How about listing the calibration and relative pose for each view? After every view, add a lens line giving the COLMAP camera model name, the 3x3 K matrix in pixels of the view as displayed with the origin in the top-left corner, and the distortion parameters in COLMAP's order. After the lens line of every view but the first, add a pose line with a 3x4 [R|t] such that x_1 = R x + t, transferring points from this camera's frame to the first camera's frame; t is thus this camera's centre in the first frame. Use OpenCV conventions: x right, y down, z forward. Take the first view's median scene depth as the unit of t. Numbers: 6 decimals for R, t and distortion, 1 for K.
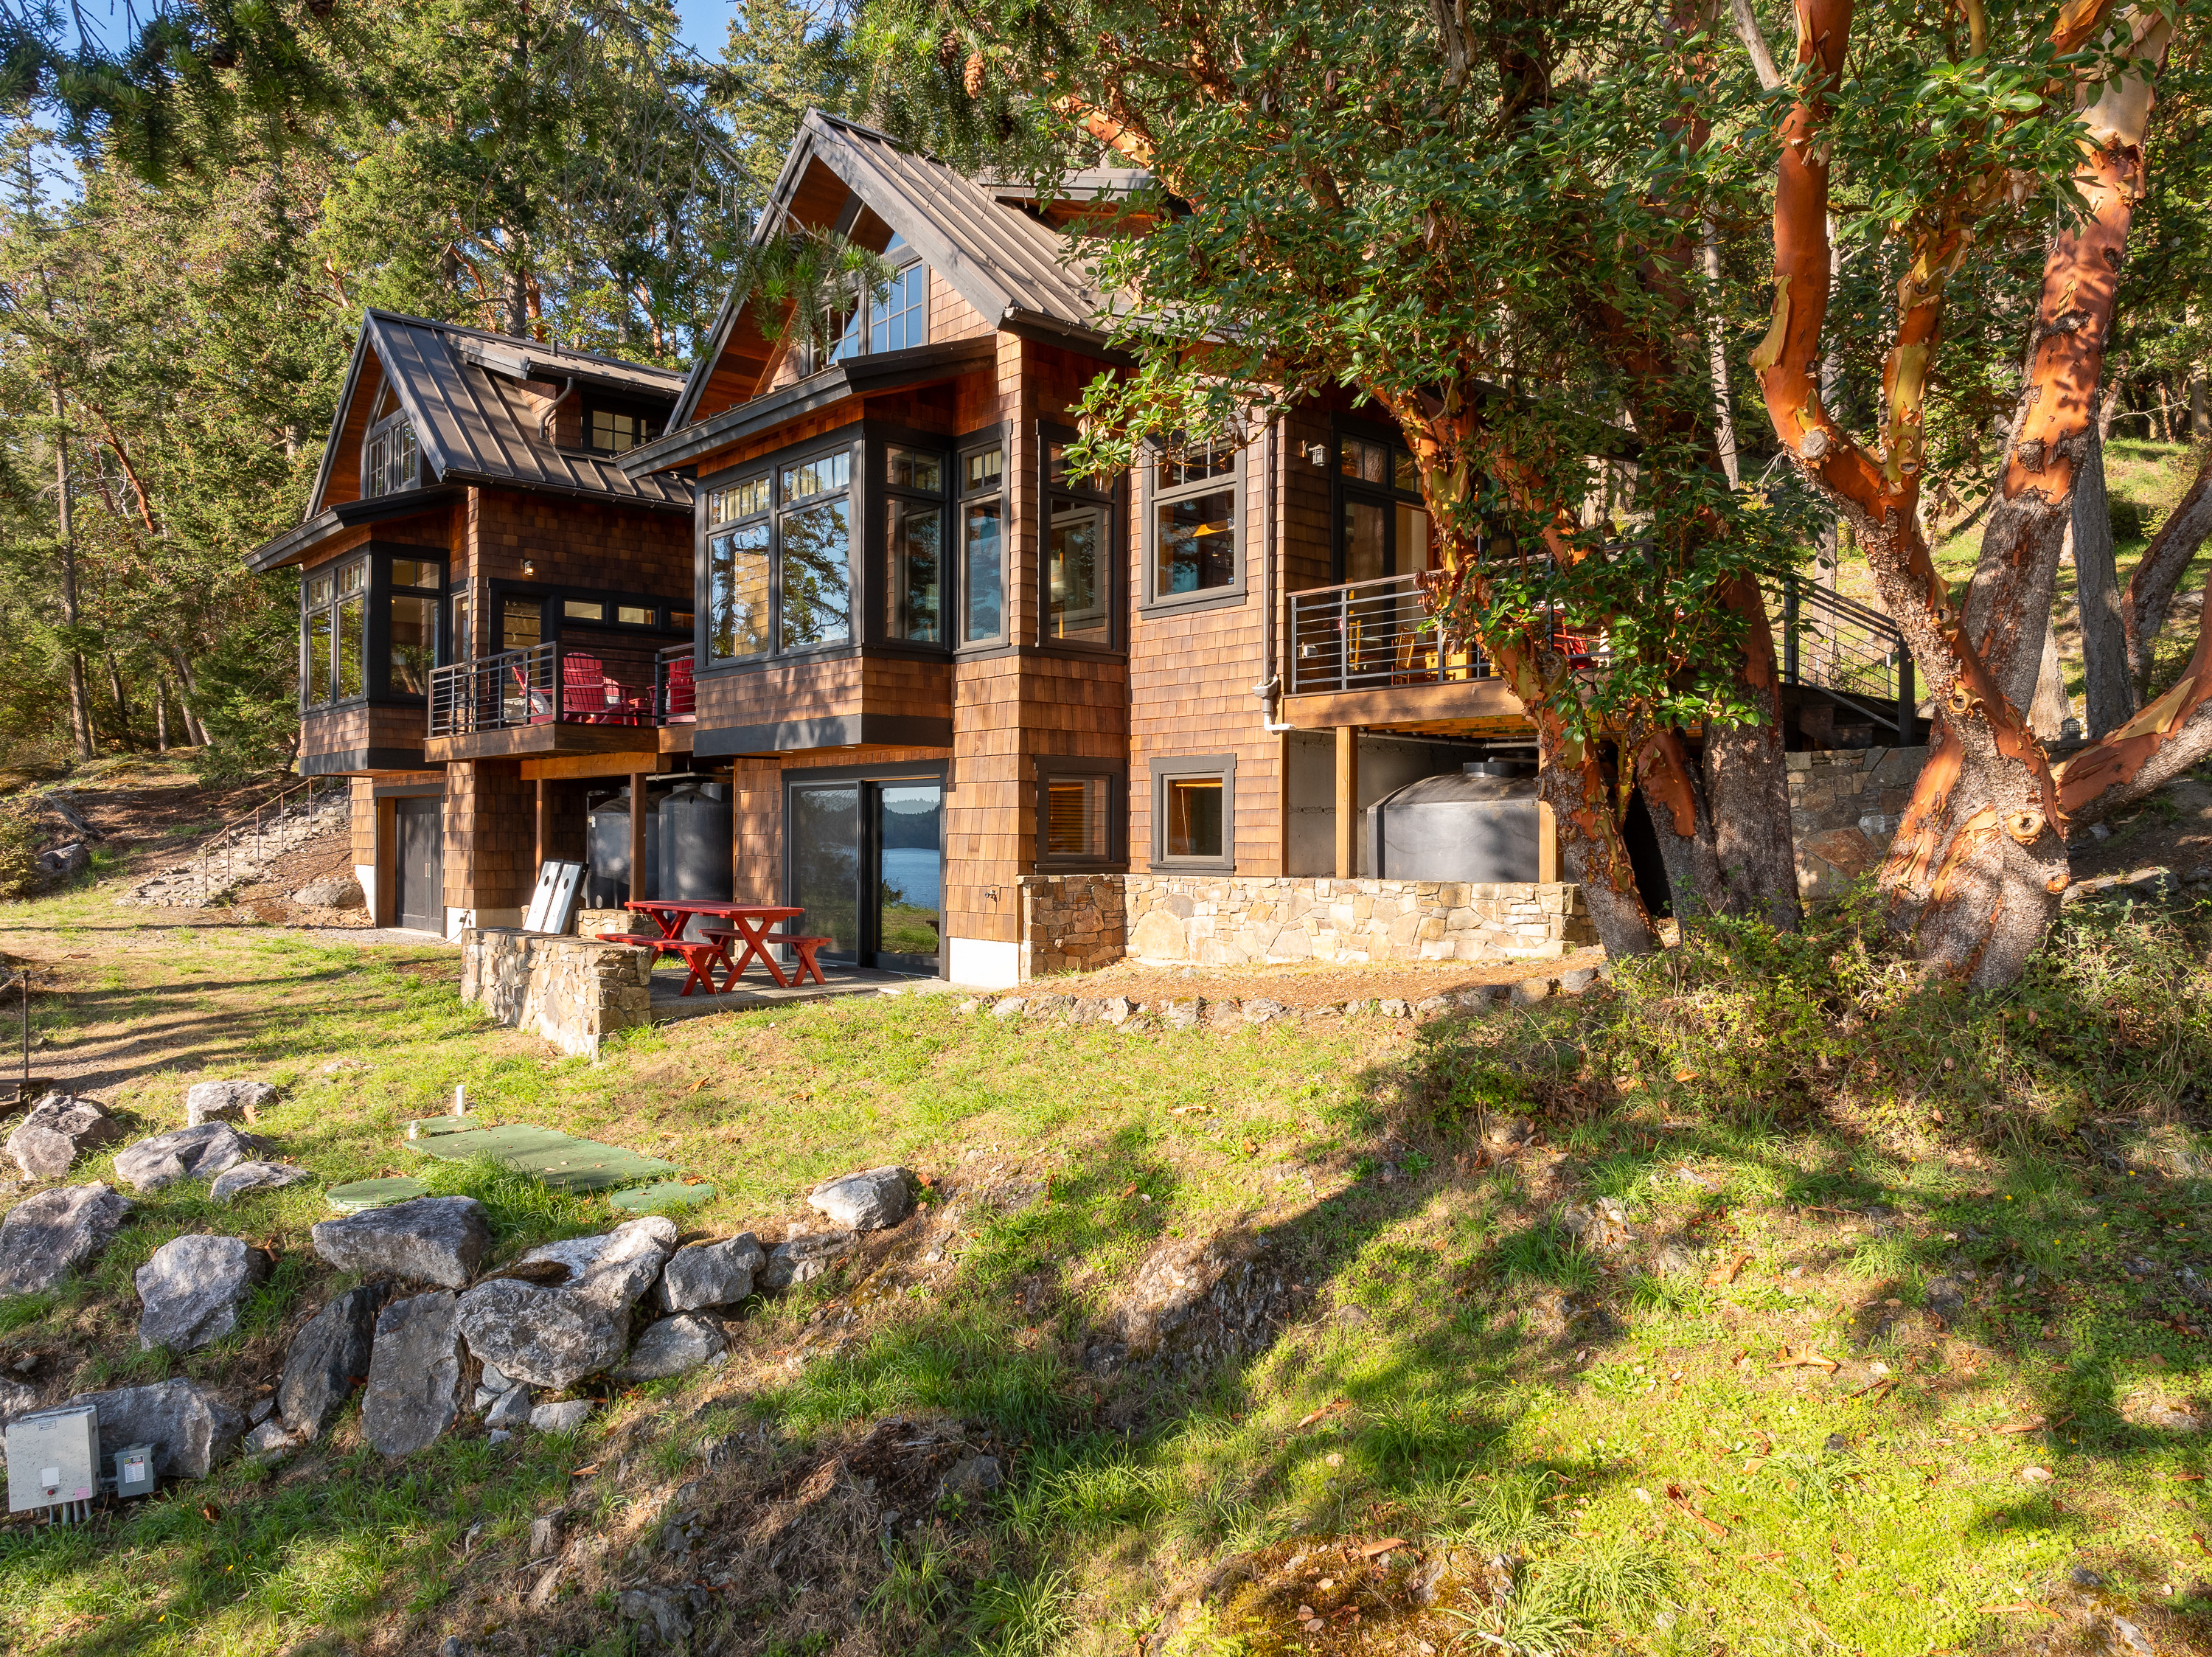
lens RADIAL K [[1564.4, 0, 1110.0], [0, 1564.4, 824.7], [0, 0, 1]] dist [-0.051154, 0.023300]
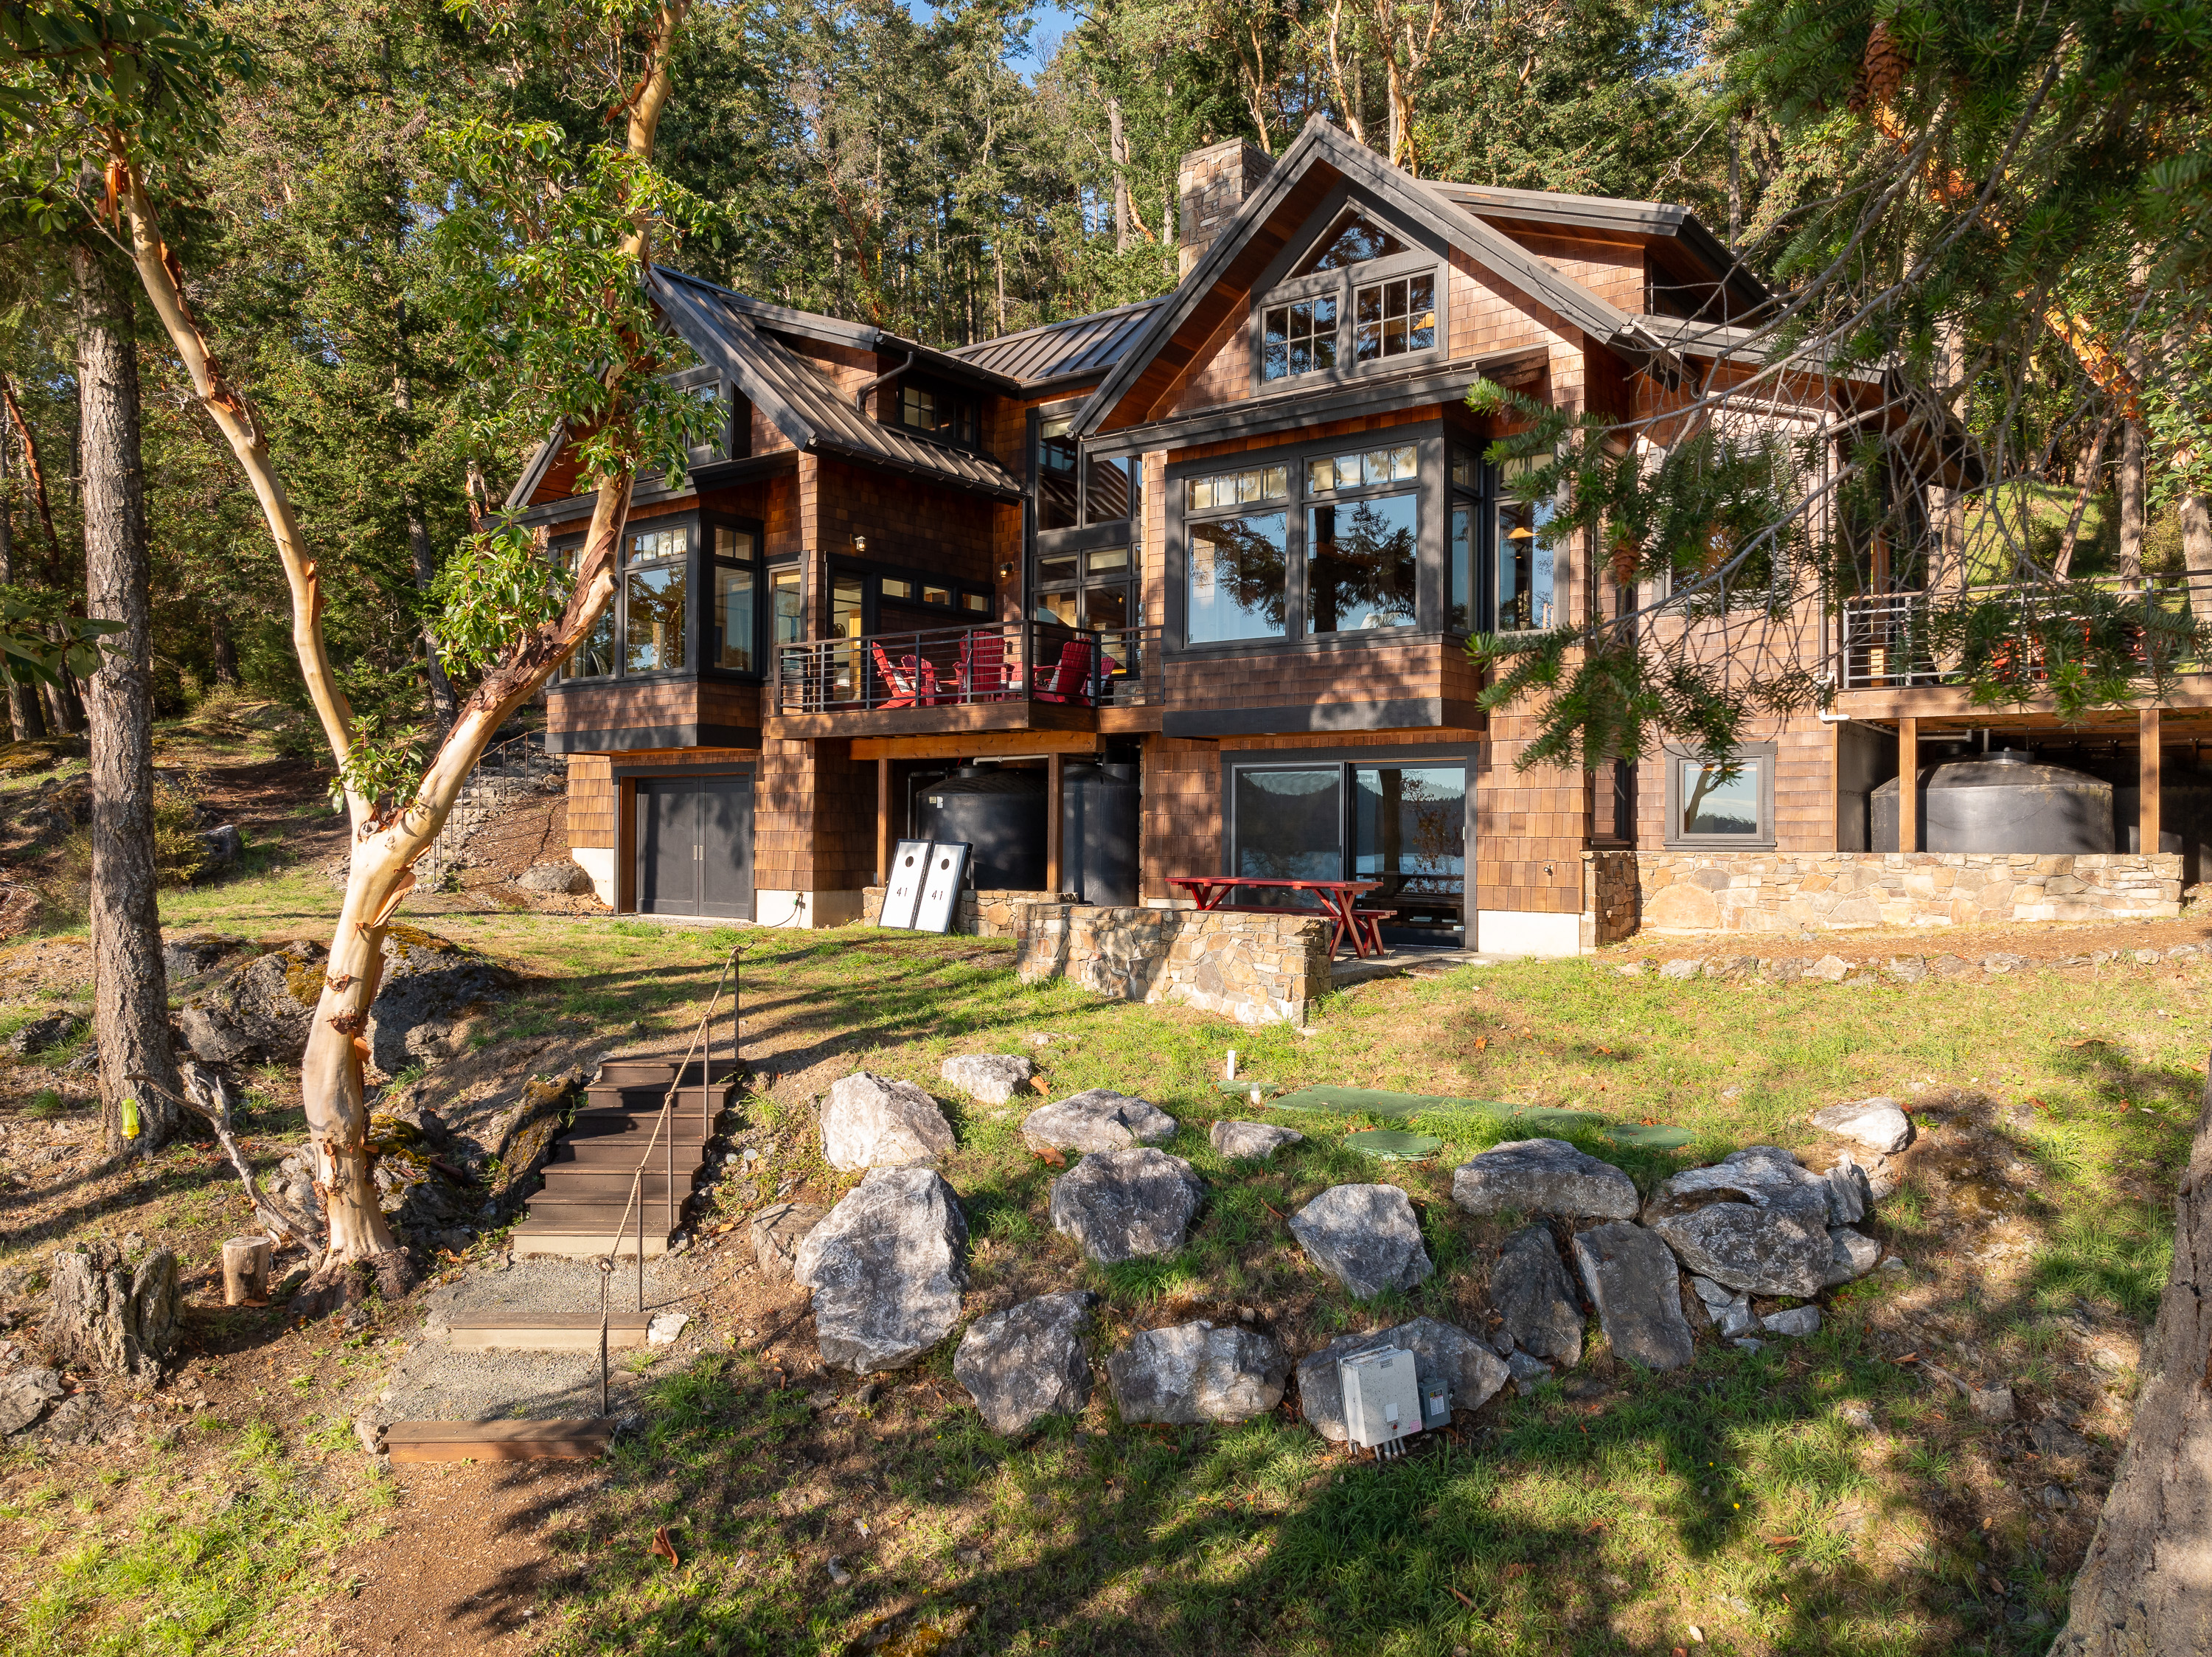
lens RADIAL K [[1564.4, 0, 1100.4], [0, 1564.4, 845.3], [0, 0, 1]] dist [-0.051154, 0.023300]
pose [[0.983379, 0.003101, 0.181539, -0.558145], [-0.005622, 0.999895, 0.013374, 0.015424], [-0.181478, -0.014173, 0.983293, 0.004777]]
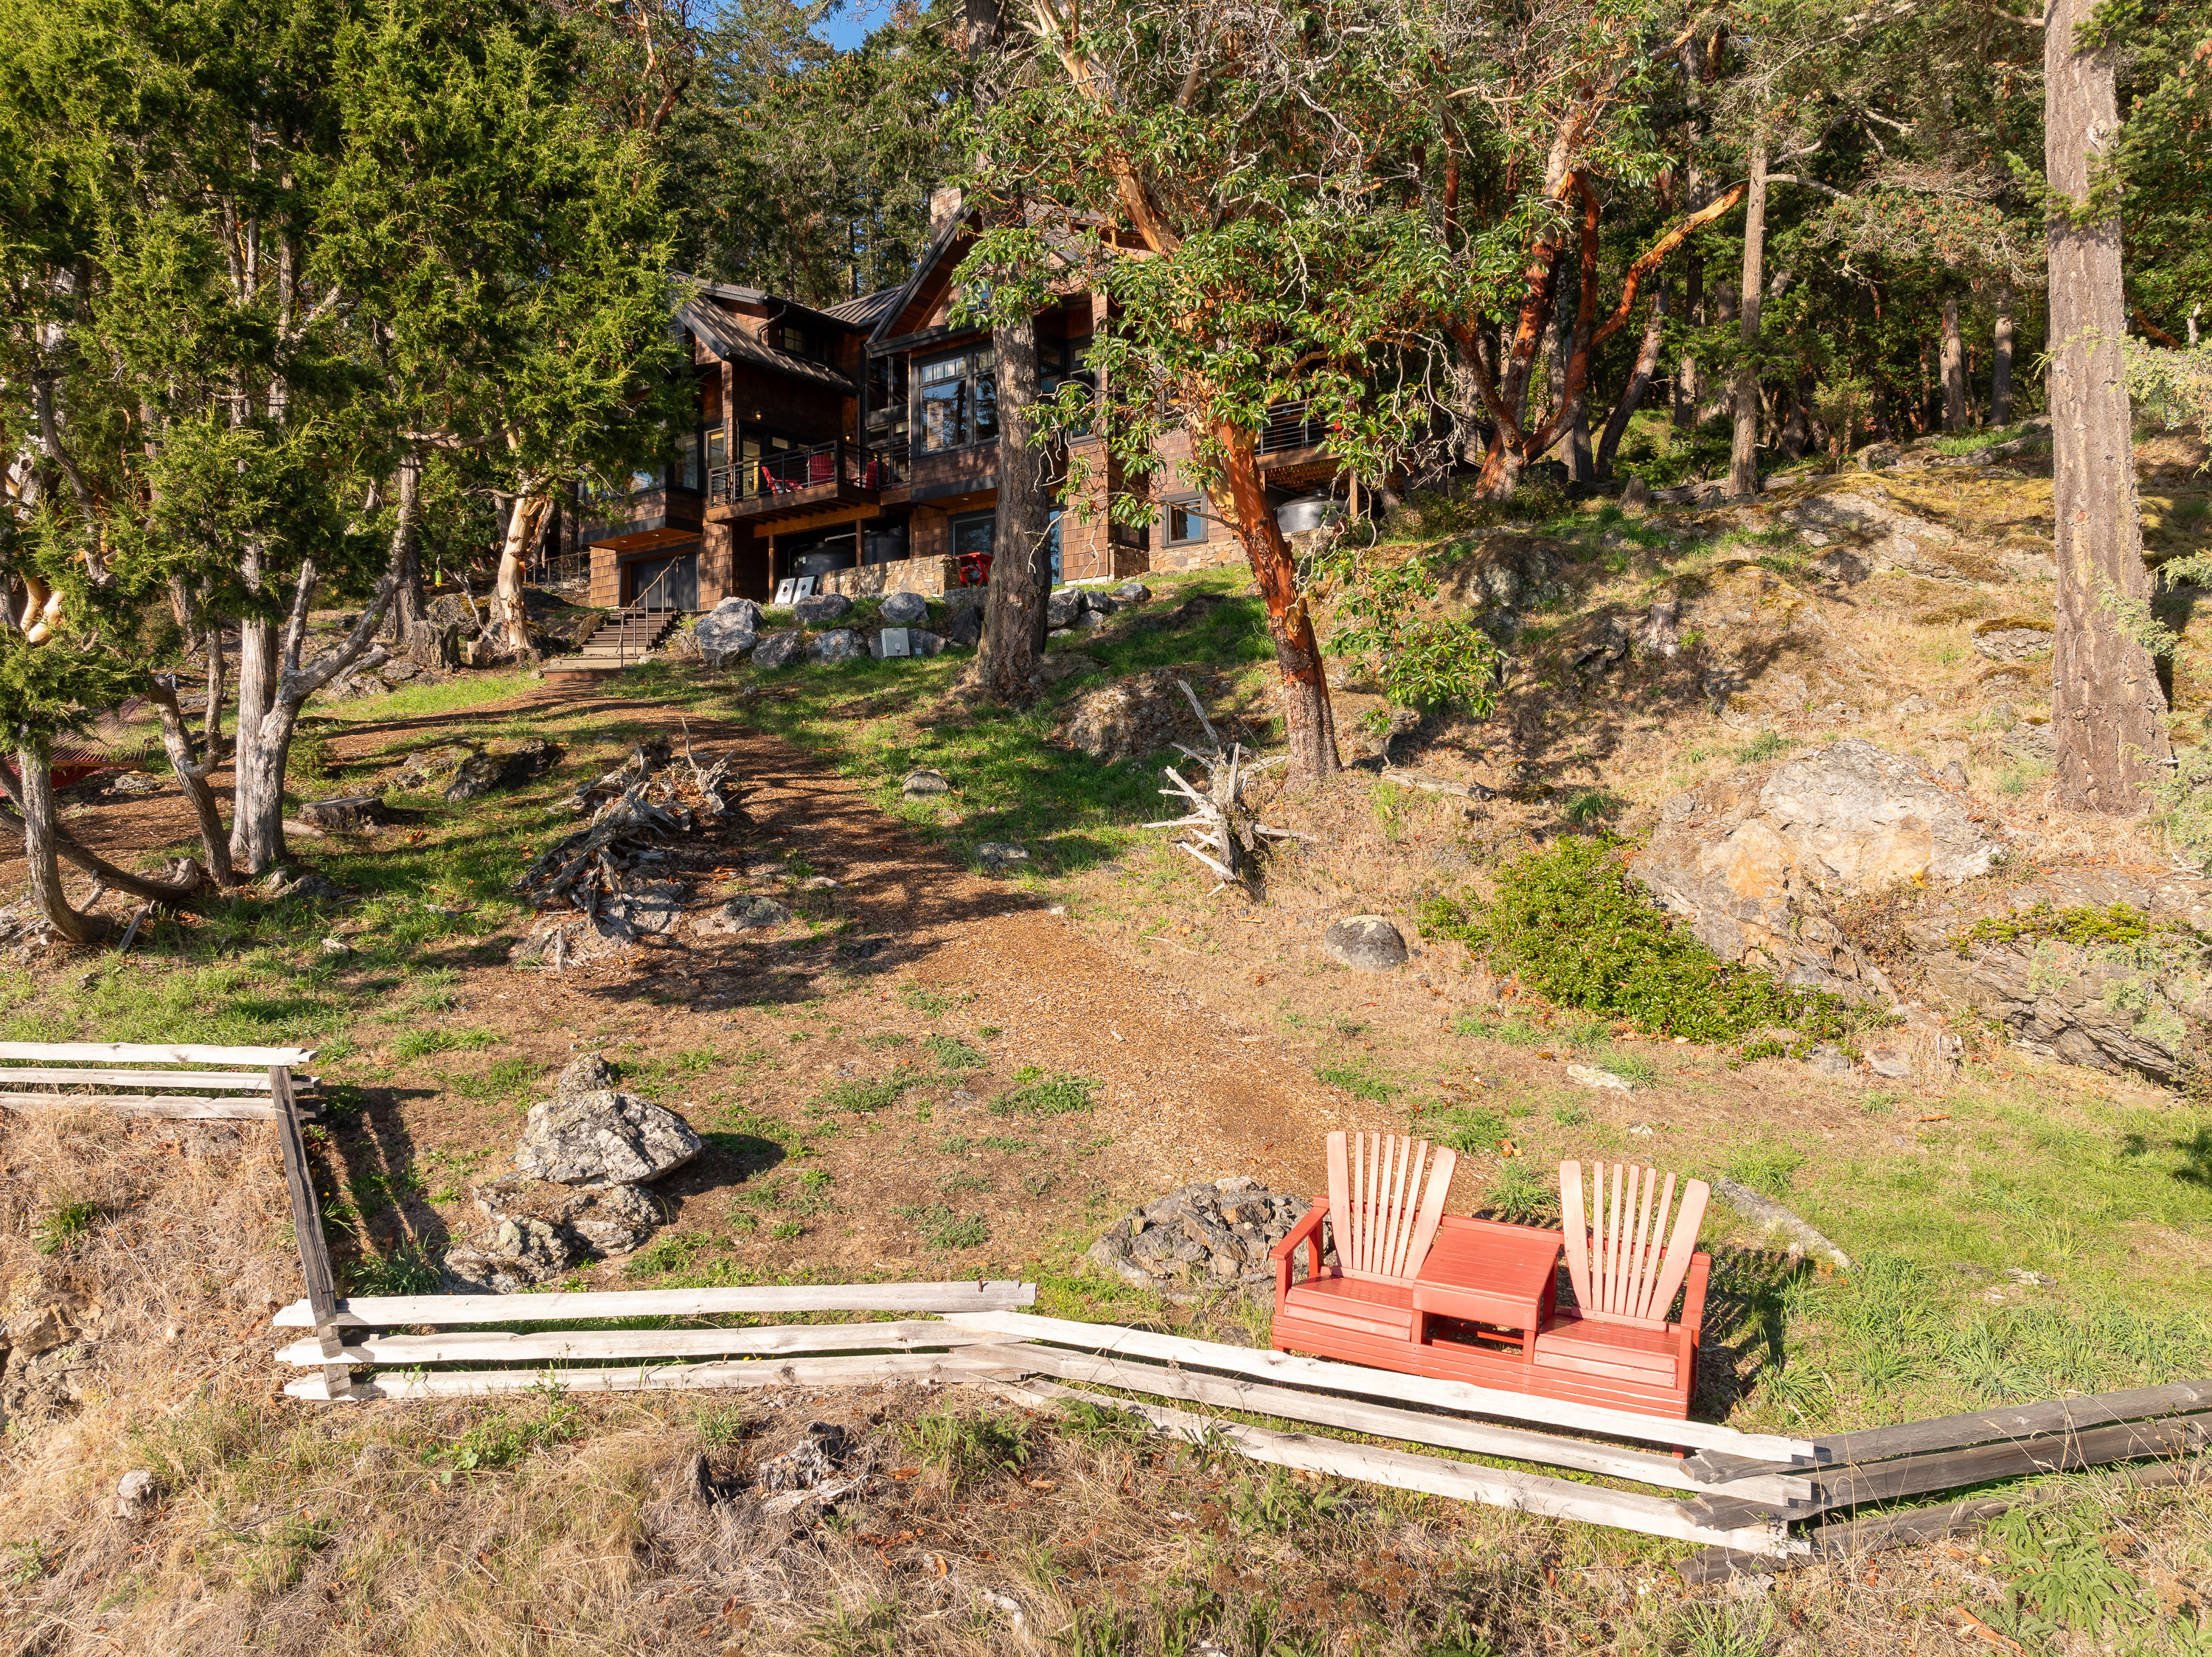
lens RADIAL K [[1564.4, 0, 1118.6], [0, 1564.4, 830.9], [0, 0, 1]] dist [-0.051154, 0.023300]
pose [[0.980226, -0.007323, 0.197745, -0.452436], [0.006495, 0.999967, 0.004837, 0.399688], [-0.197774, -0.003457, 0.980242, -1.059340]]
